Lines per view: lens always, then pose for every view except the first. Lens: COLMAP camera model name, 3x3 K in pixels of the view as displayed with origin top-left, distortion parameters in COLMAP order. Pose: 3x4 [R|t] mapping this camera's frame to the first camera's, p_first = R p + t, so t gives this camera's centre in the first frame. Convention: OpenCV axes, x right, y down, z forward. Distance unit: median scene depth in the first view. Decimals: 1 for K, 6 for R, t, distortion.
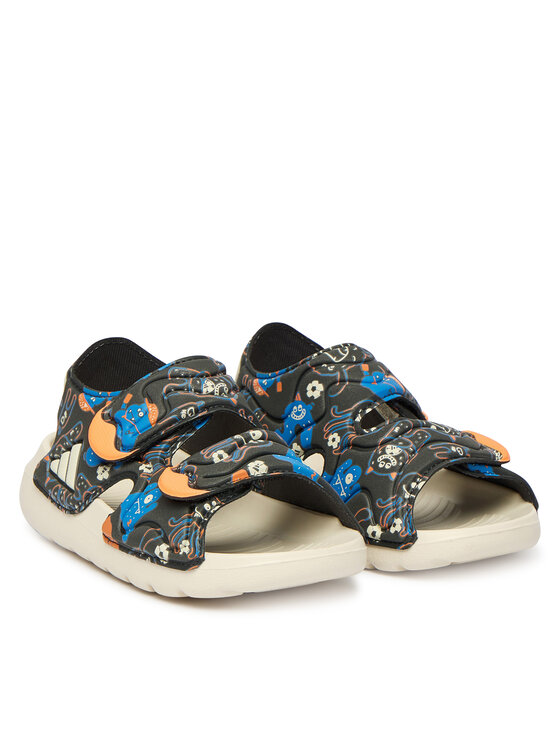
lens RADIAL K [[2192.6, 0, 280.0], [0, 2192.6, 373.0], [0, 0, 1]] dist [0.860666, -0.057237]
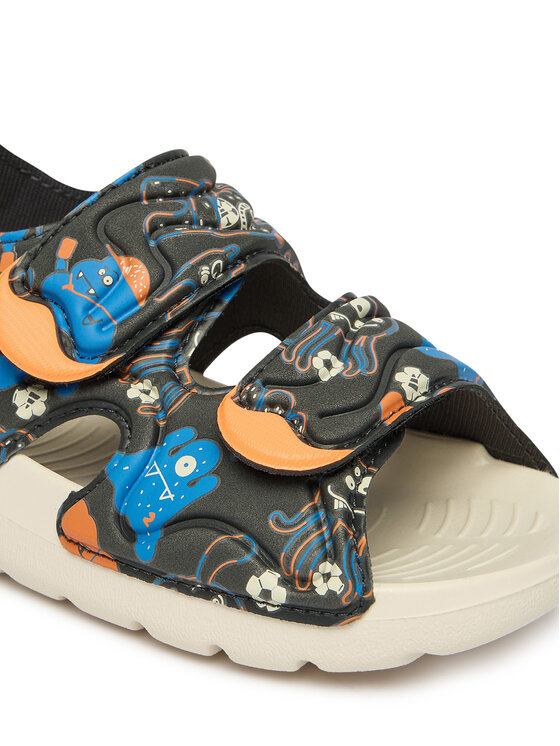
lens RADIAL K [[1737.7, 0, 280.0], [0, 1737.7, 373.0], [0, 0, 1]] dist [-0.008072, -0.035193]
pose [[0.930038, -0.100445, 0.353470, -0.166440], [0.045659, 0.986049, 0.160069, -0.020783], [-0.364617, -0.132731, 0.921649, 0.636373]]
